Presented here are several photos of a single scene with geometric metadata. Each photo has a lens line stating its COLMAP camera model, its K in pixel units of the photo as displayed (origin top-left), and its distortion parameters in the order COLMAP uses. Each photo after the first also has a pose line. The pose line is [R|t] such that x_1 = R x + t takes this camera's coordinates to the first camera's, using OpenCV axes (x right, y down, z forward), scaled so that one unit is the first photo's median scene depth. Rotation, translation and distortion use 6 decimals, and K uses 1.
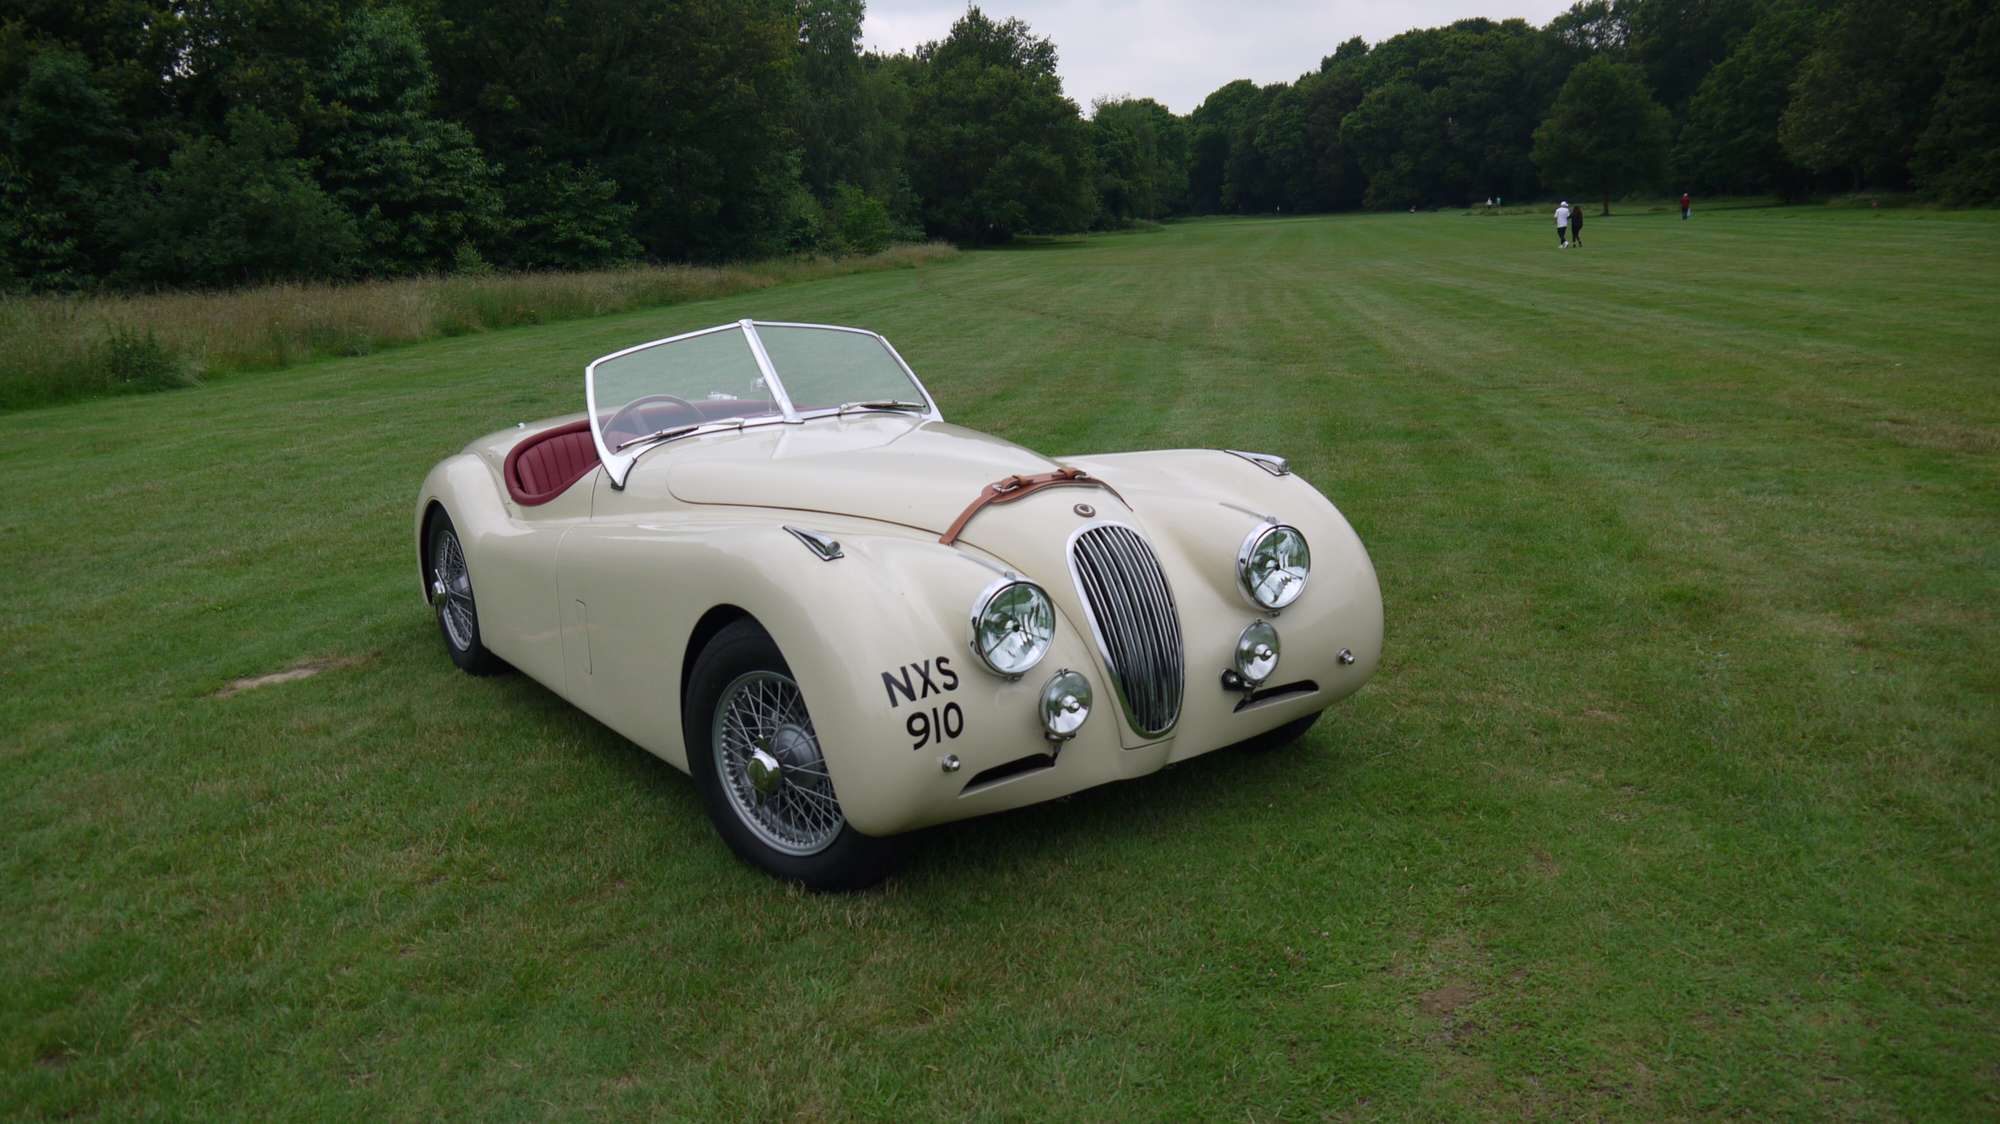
lens RADIAL K [[1713.3, 0, 1000.0], [0, 1713.3, 562.0], [0, 0, 1]] dist [0.016504, 0.004718]
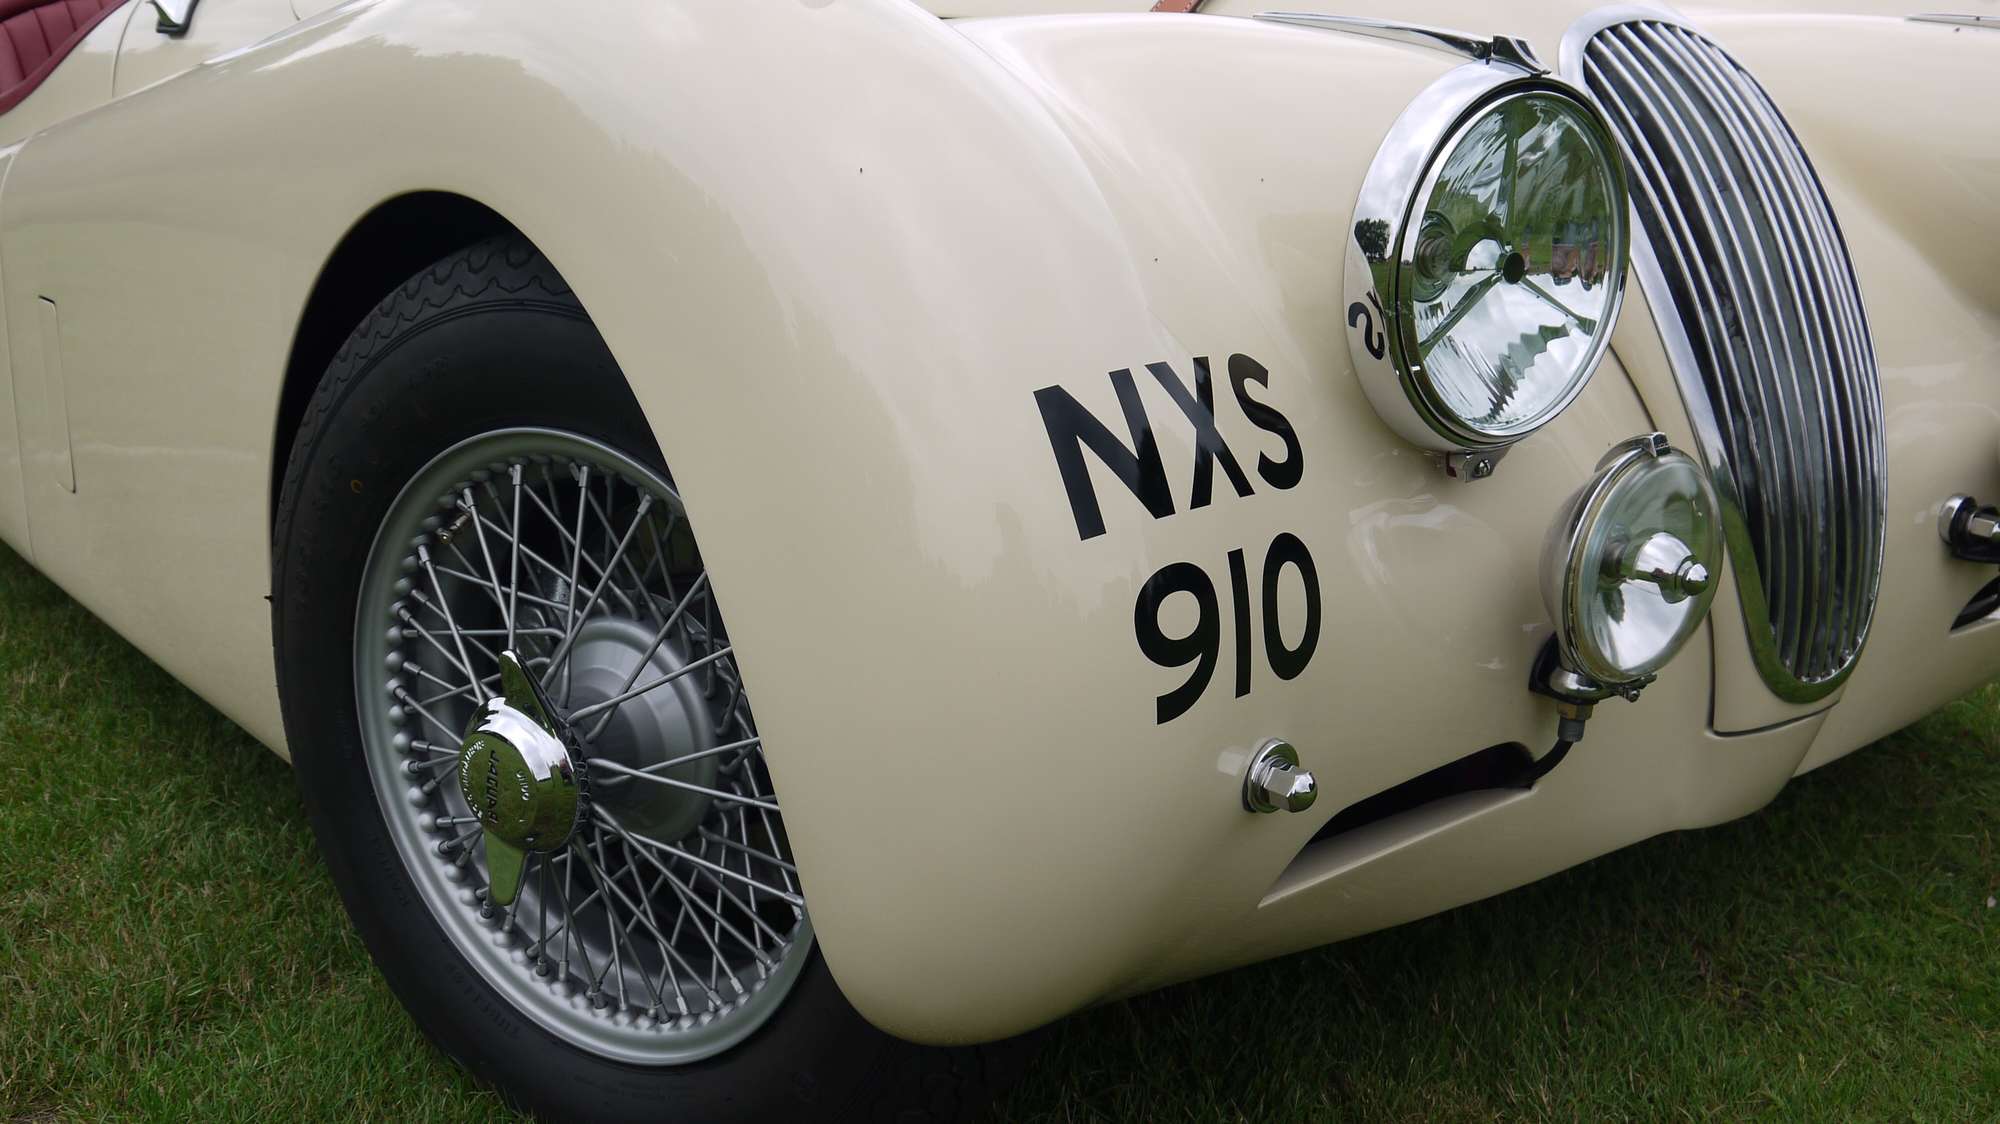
lens RADIAL K [[2041.2, 0, 1000.0], [0, 2041.2, 562.0], [0, 0, 1]] dist [-0.000781, 0.020909]
pose [[0.996122, 0.032535, 0.081743, -0.045729], [-0.035401, 0.998799, 0.033858, 0.037623], [-0.080543, -0.036620, 0.996078, 0.344997]]
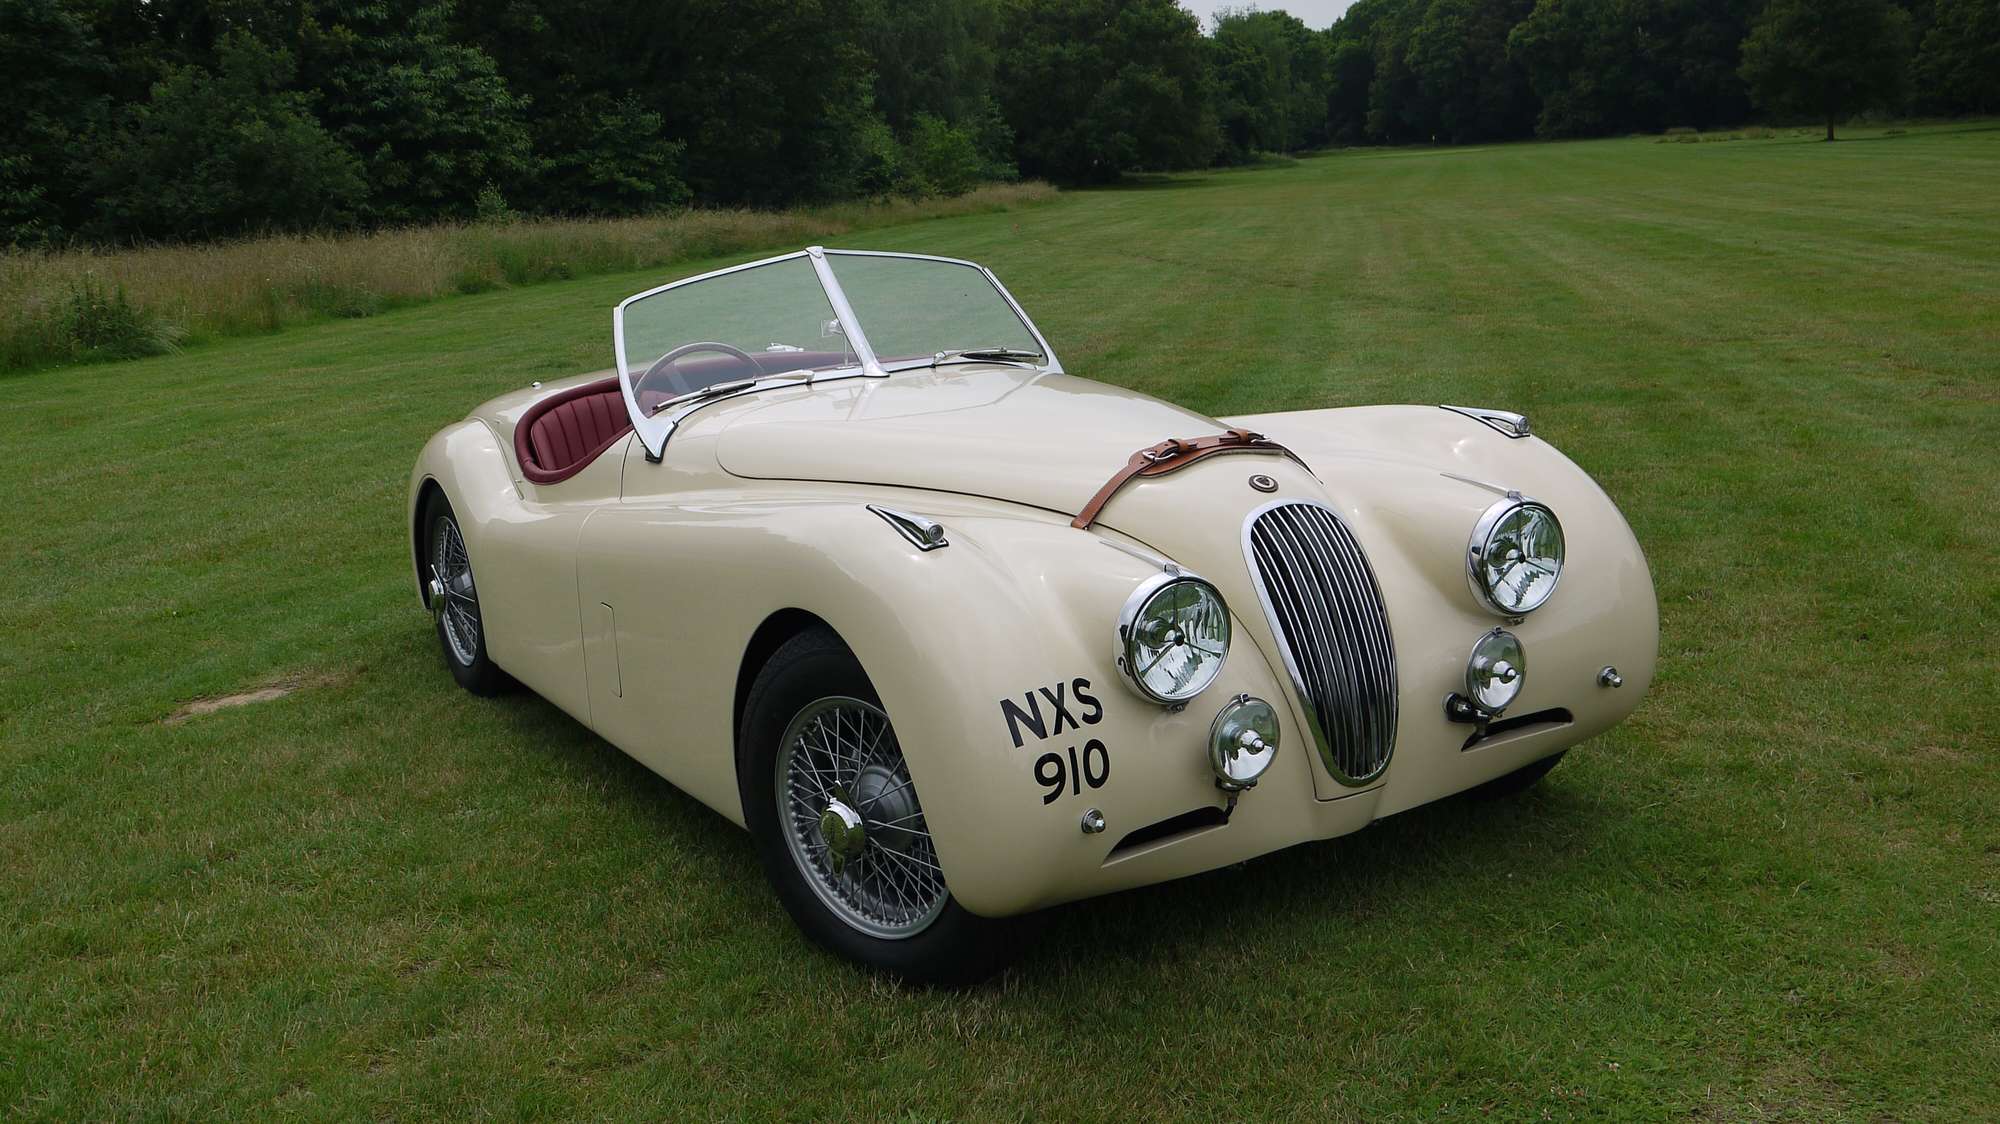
lens RADIAL K [[1979.0, 0, 1000.0], [0, 1979.0, 562.0], [0, 0, 1]] dist [0.010335, 0.012582]
pose [[0.998656, -0.002761, -0.051762, -0.011784], [0.002904, 0.999992, 0.002695, 0.000994], [0.051754, -0.002841, 0.998656, 0.067532]]
